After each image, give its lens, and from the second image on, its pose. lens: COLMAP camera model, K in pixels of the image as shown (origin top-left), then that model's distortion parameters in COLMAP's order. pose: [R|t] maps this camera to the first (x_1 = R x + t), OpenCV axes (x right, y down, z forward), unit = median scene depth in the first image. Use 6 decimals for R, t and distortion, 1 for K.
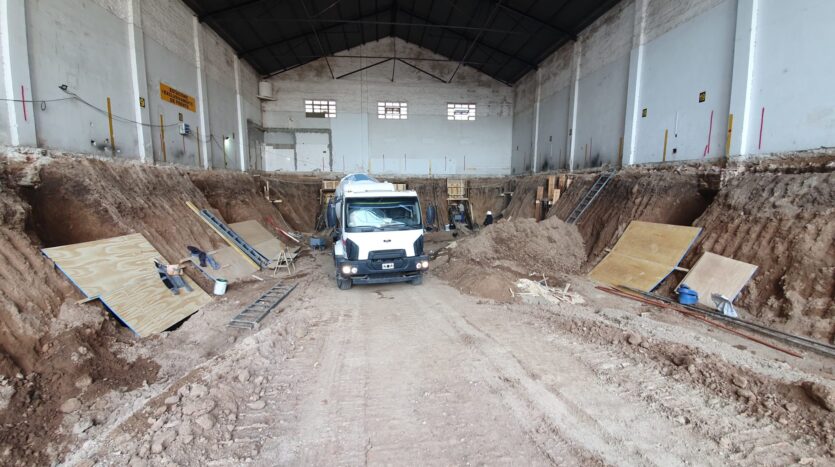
lens RADIAL K [[327.0, 0, 417.5], [0, 327.0, 233.5], [0, 0, 1]] dist [0.001996, -0.013675]
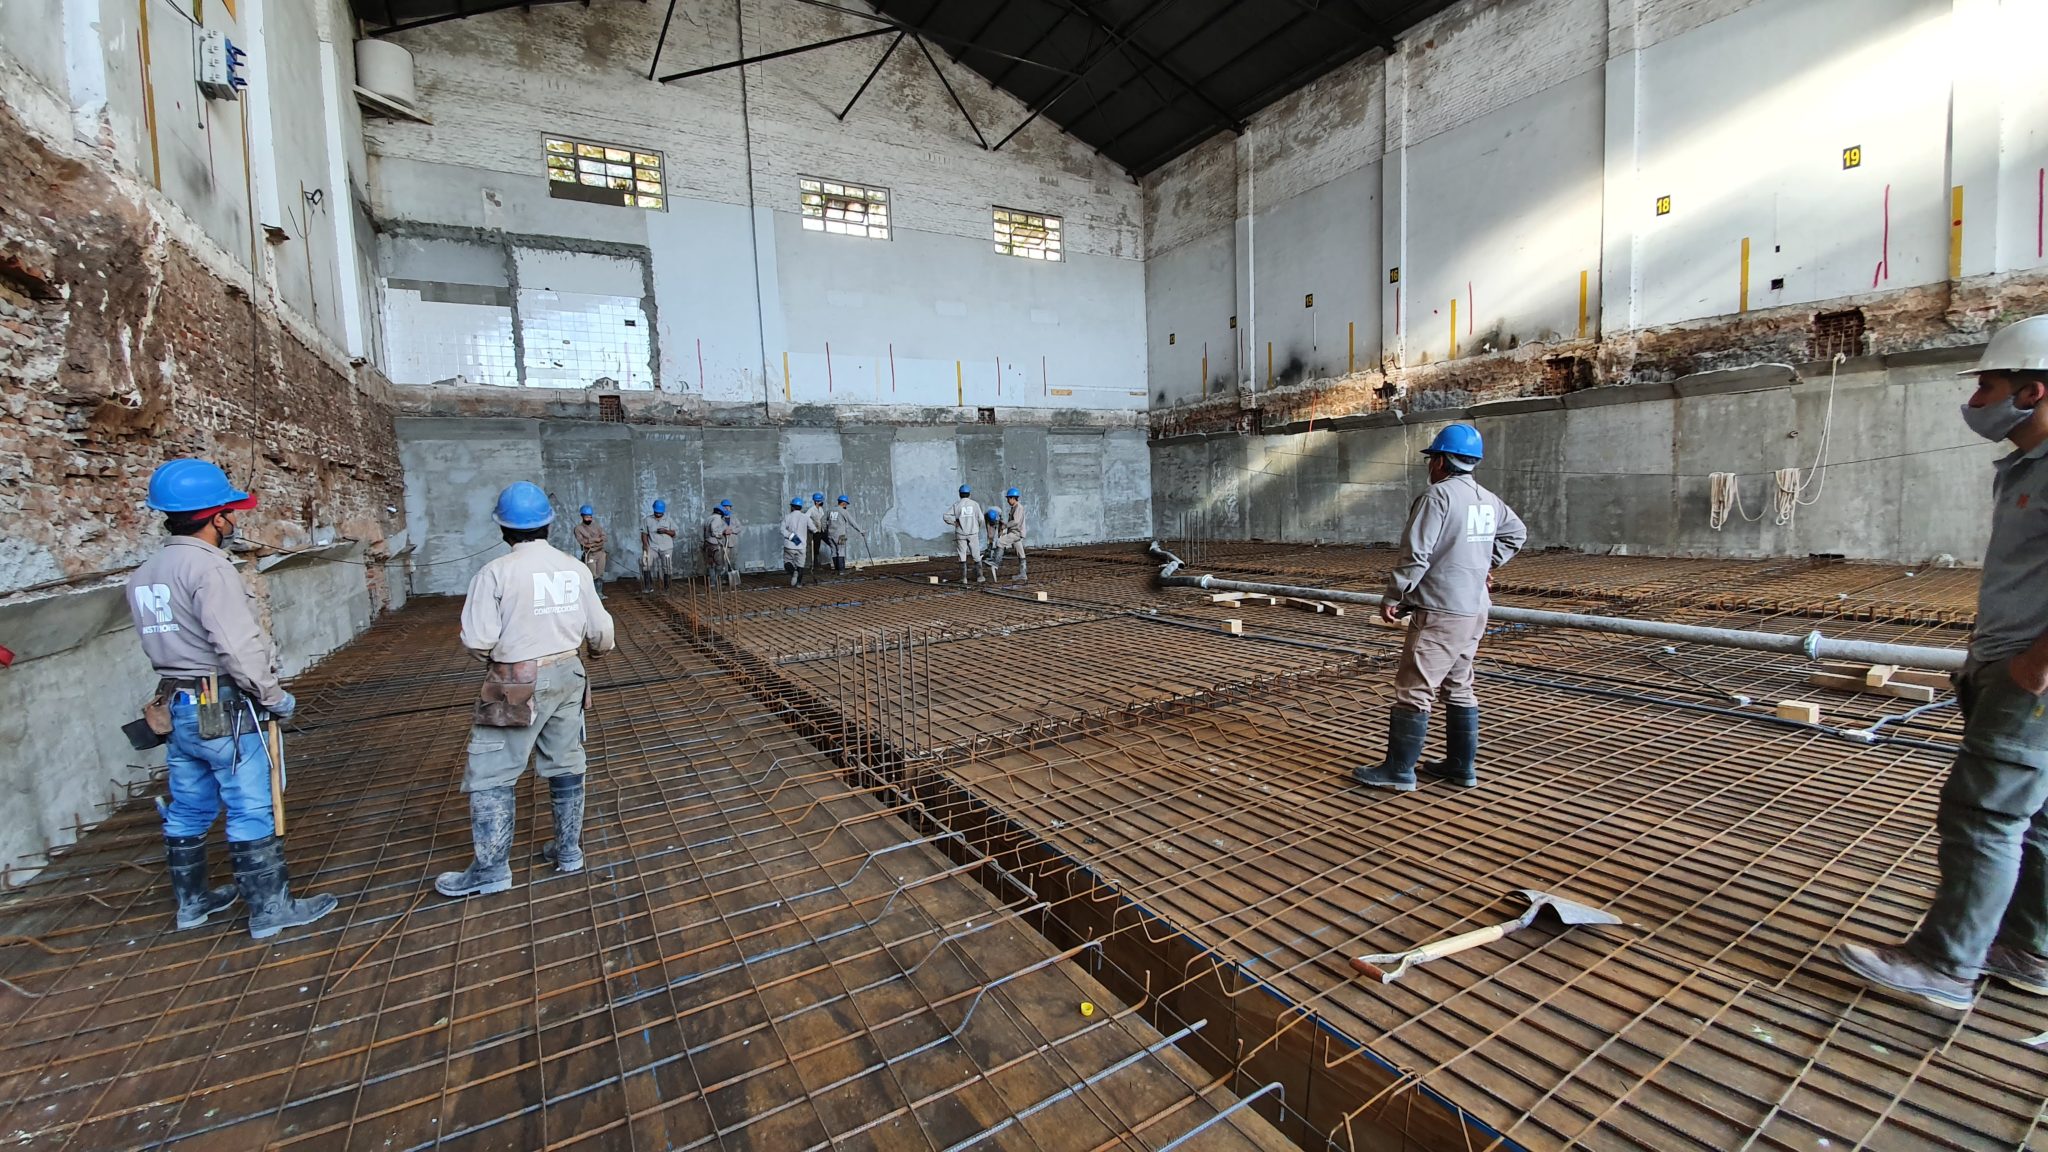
lens RADIAL K [[803.3, 0, 1024.0], [0, 803.3, 576.0], [0, 0, 1]] dist [-0.001284, -0.012799]
pose [[0.908497, -0.080853, 0.409994, -0.287180], [0.100448, 0.994591, -0.026442, 0.029309], [-0.405639, 0.065206, 0.911705, 0.232691]]
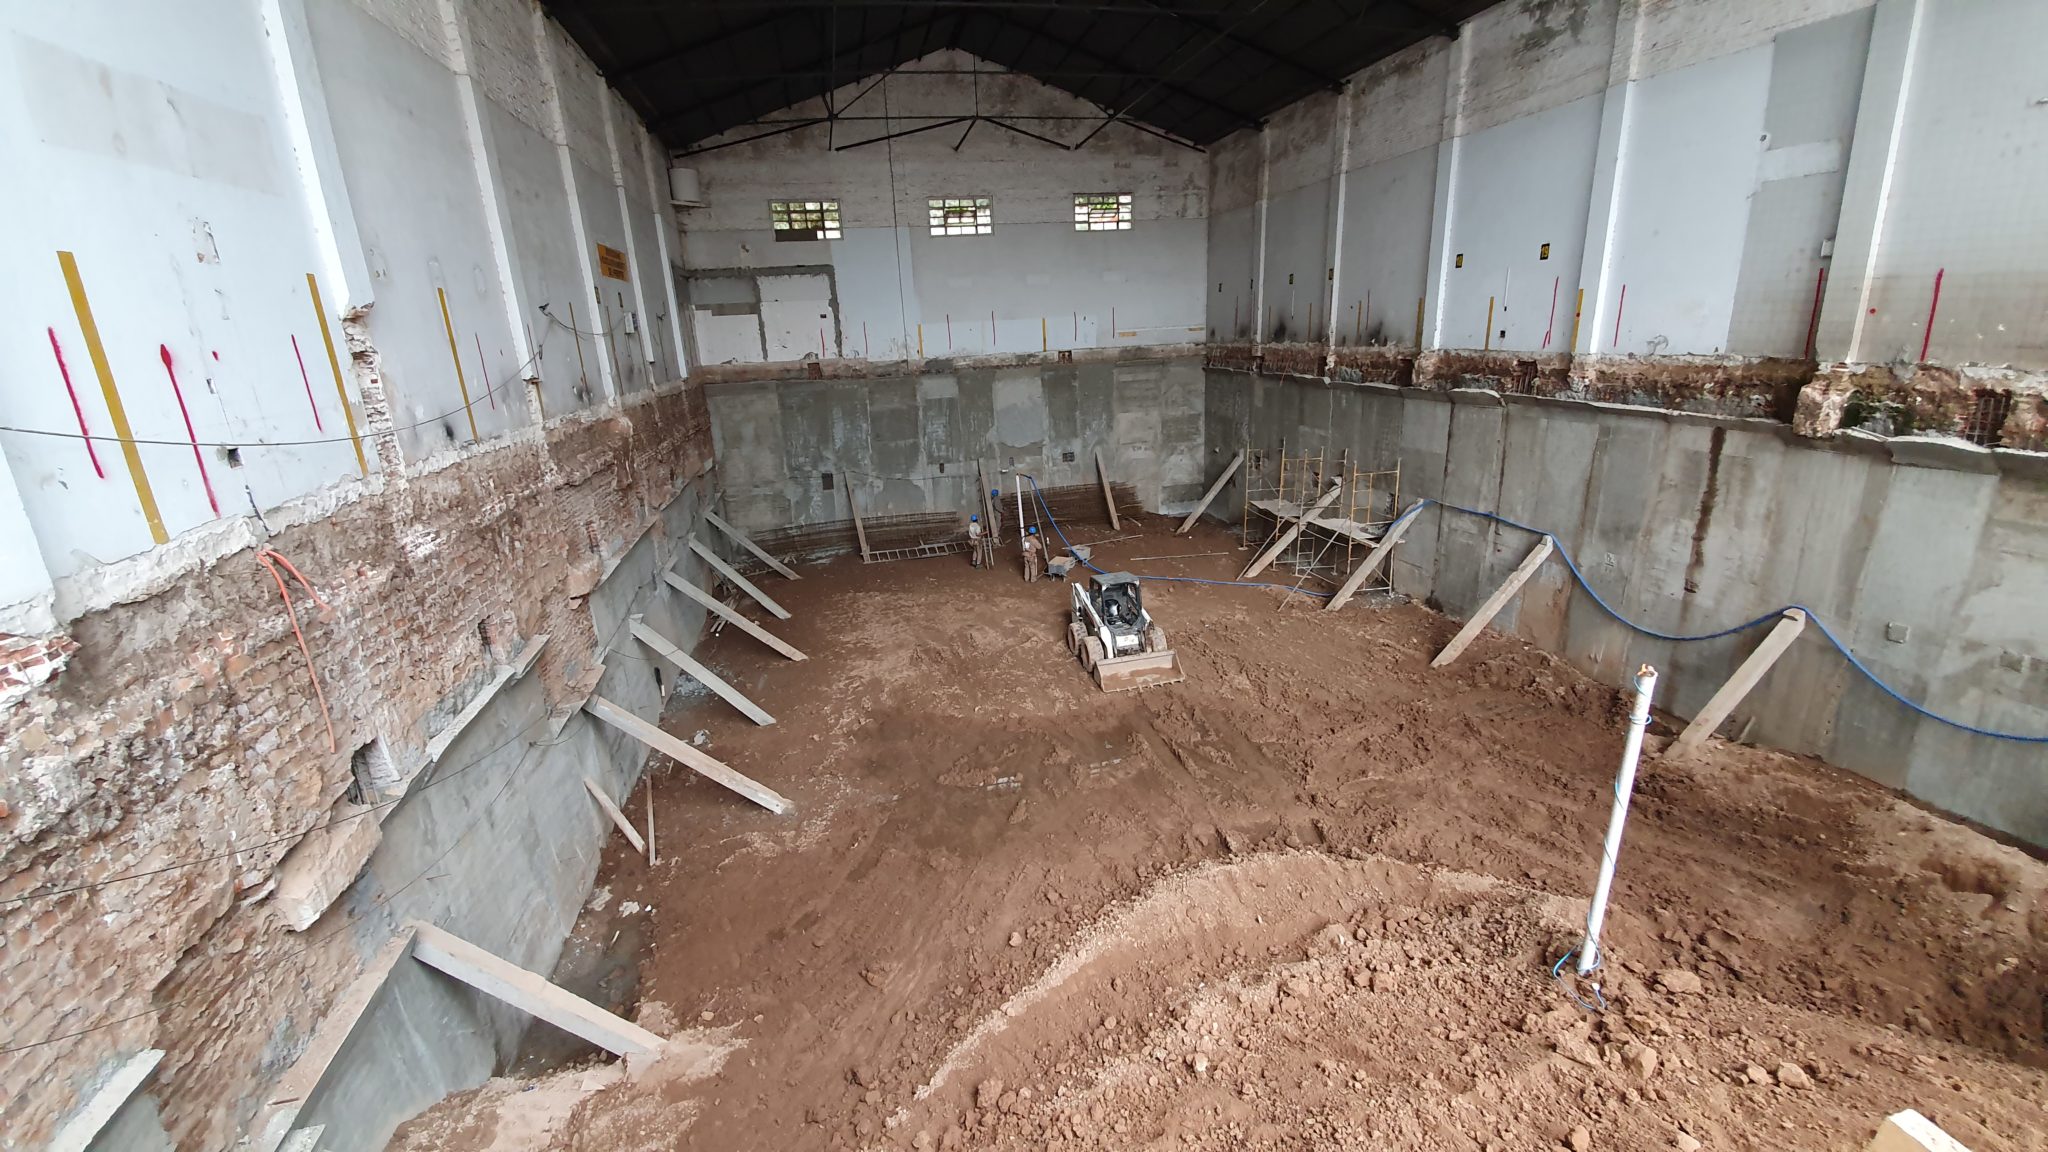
lens RADIAL K [[803.3, 0, 1024.0], [0, 803.3, 576.0], [0, 0, 1]] dist [-0.001284, -0.012799]
pose [[0.992071, -0.080171, 0.096786, -0.145264], [0.063864, 0.984857, 0.161175, -0.051489], [-0.108242, -0.153716, 0.982169, -0.229128]]
